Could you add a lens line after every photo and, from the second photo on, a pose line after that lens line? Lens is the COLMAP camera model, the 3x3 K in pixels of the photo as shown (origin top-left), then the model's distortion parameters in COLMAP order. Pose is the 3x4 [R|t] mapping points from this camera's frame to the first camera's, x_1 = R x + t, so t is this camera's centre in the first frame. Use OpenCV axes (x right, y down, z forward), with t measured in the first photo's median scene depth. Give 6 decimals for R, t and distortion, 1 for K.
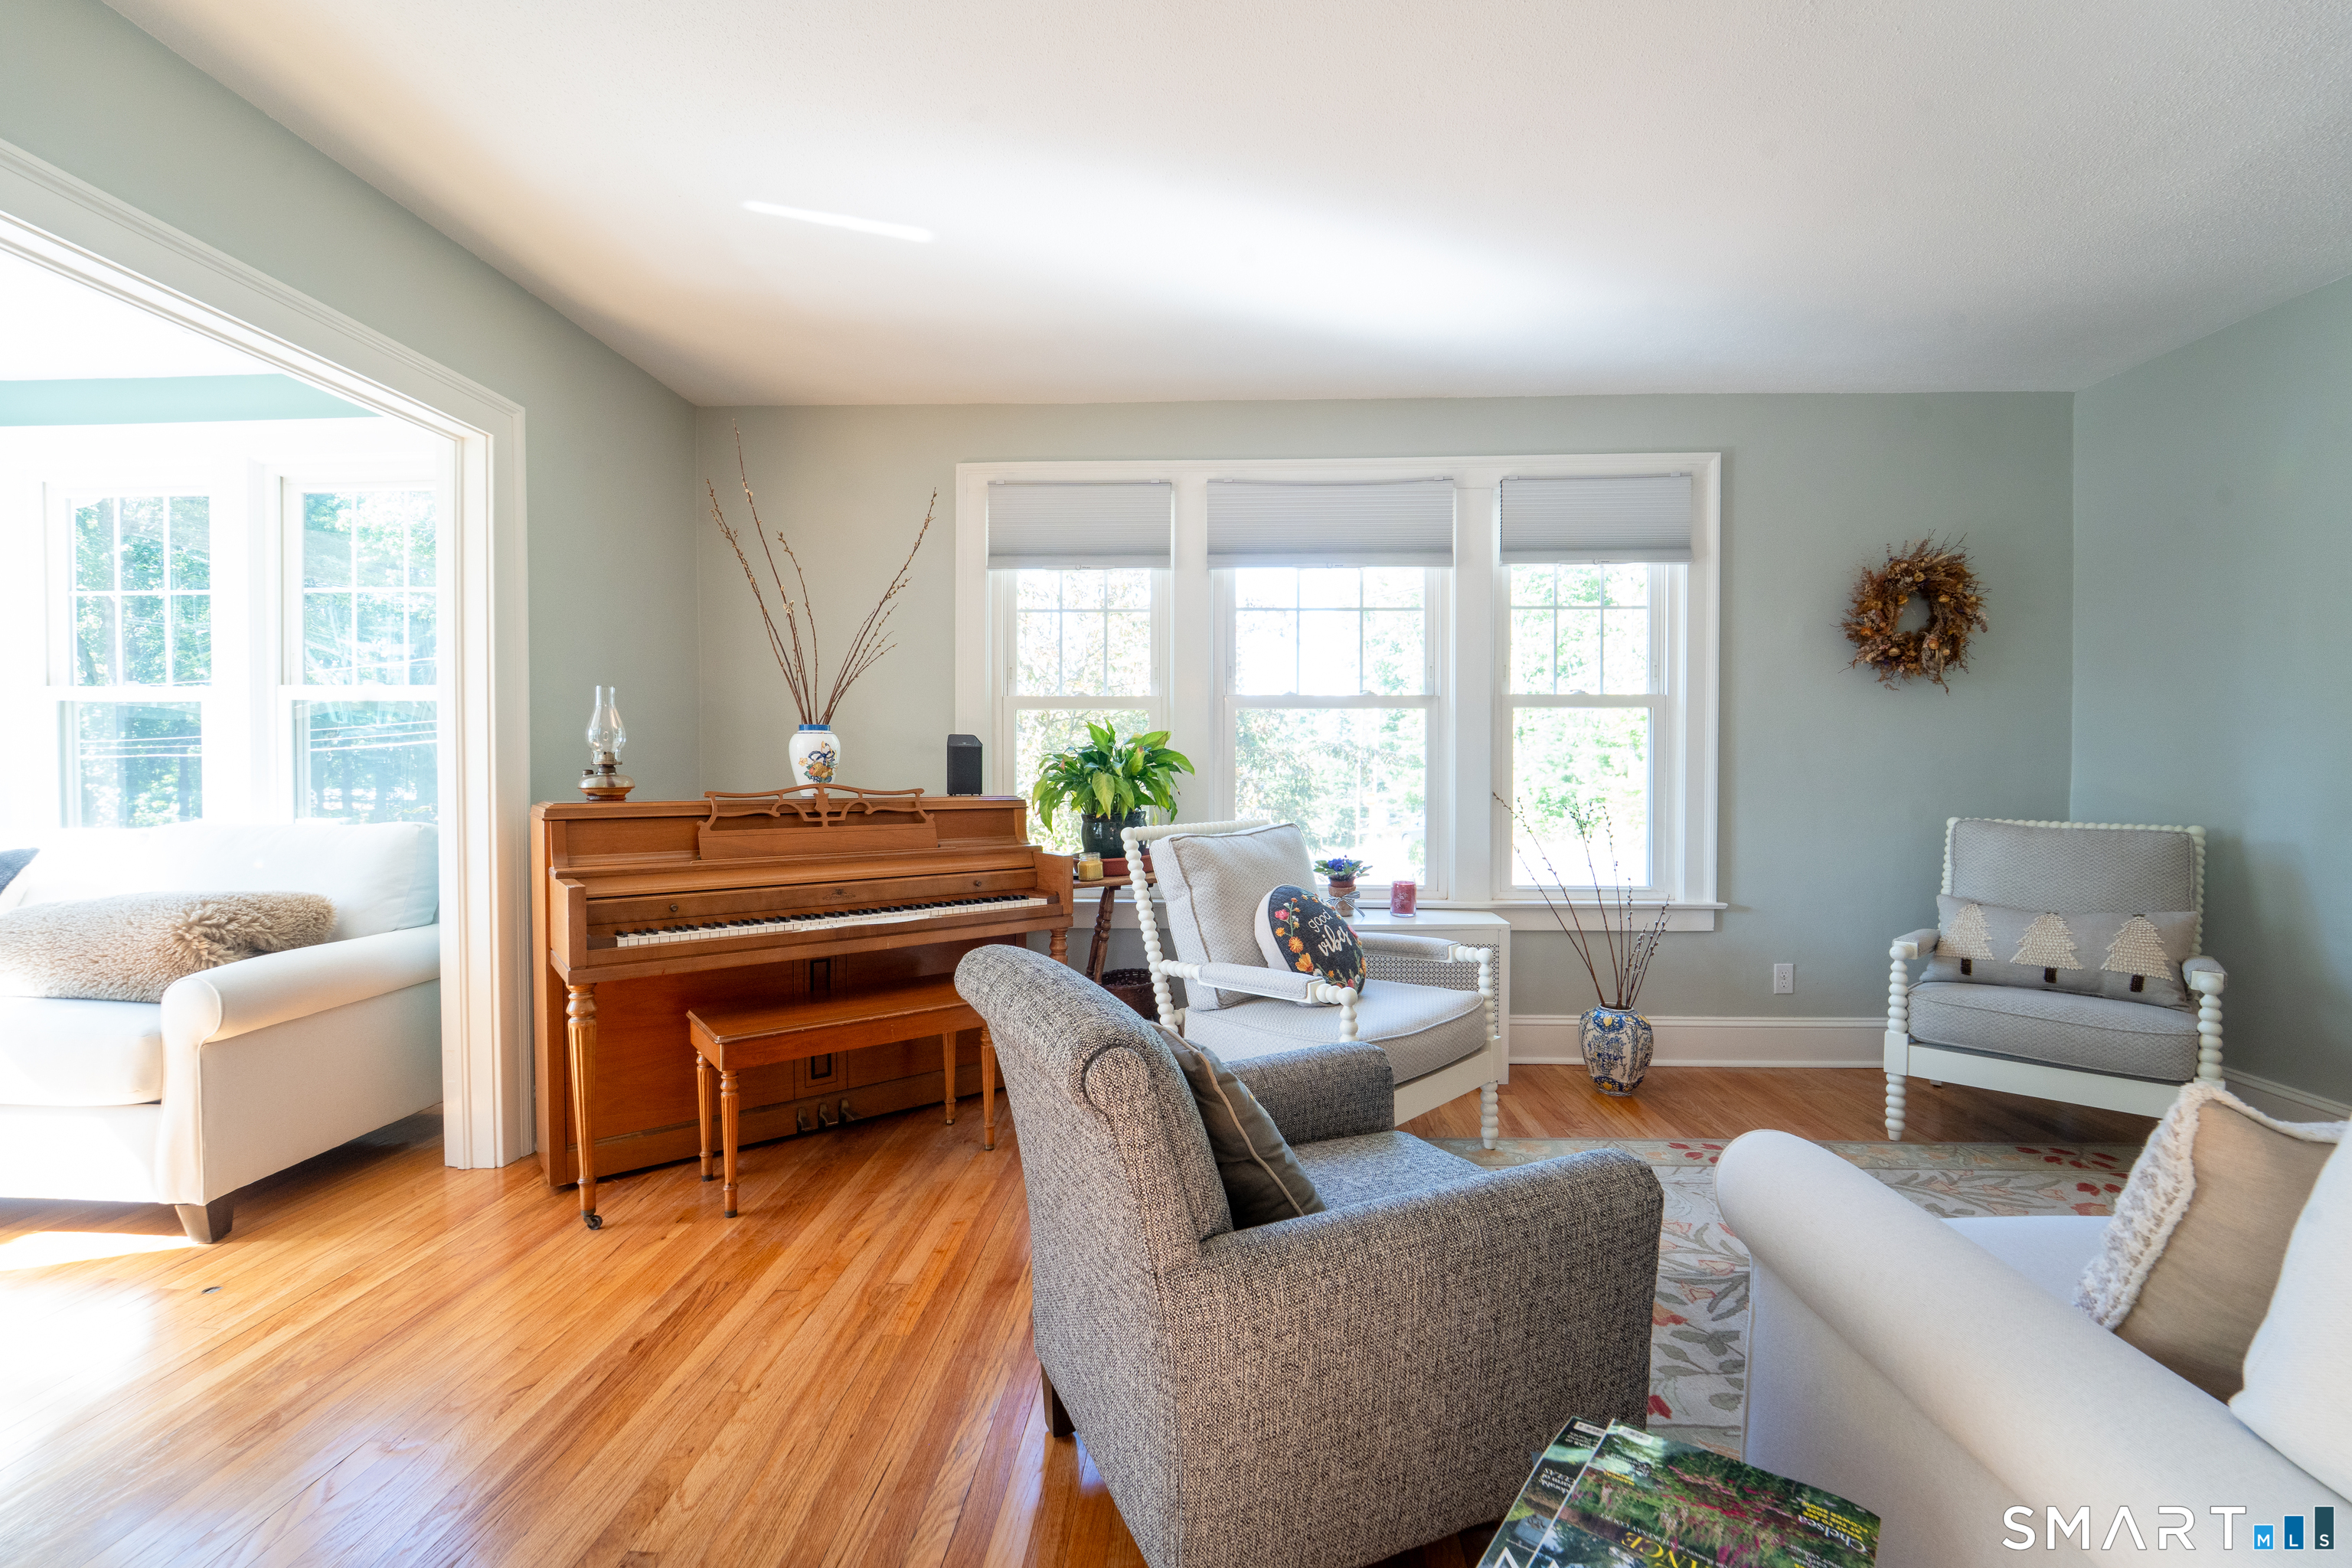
lens RADIAL K [[970.6, 0, 1170.0], [0, 970.6, 773.8], [0, 0, 1]] dist [-0.016615, -0.000663]
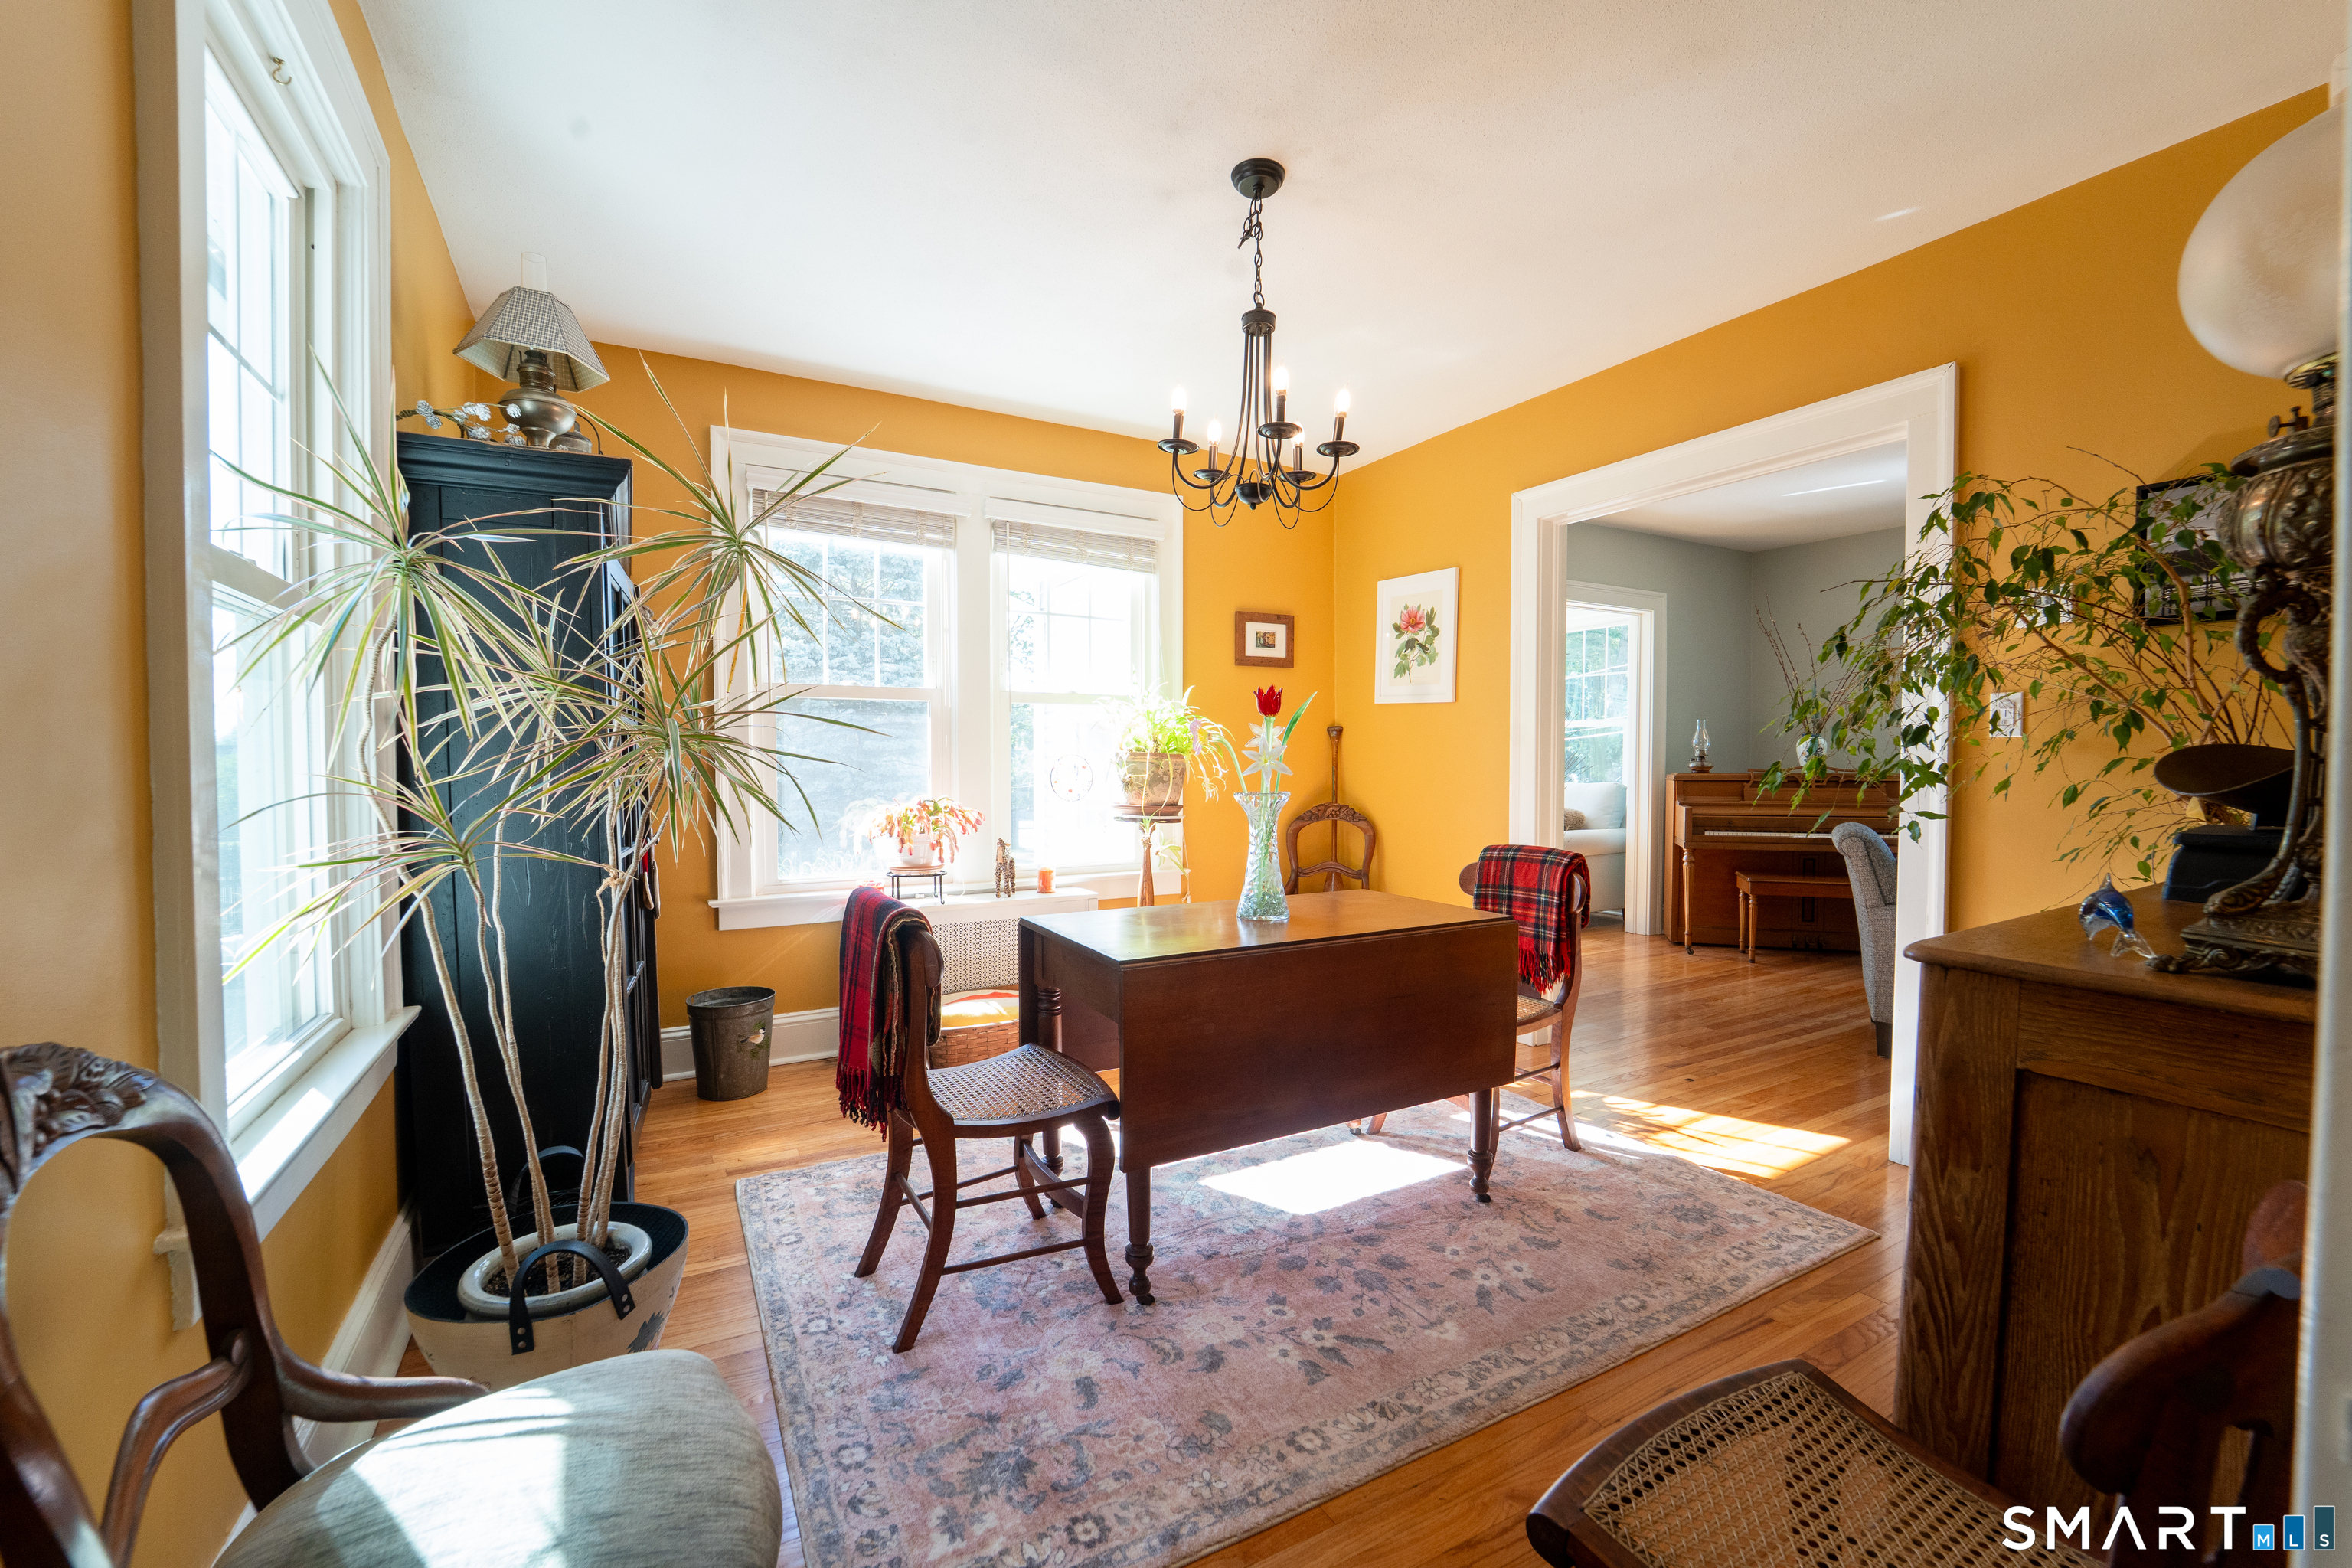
lens RADIAL K [[970.6, 0, 1181.1], [0, 970.6, 786.0], [0, 0, 1]] dist [-0.016615, -0.000663]
pose [[0.534044, 0.023842, -0.845120, 0.656238], [-0.014088, 0.999714, 0.019301, 0.033347], [0.845339, 0.001599, 0.534227, -1.198589]]
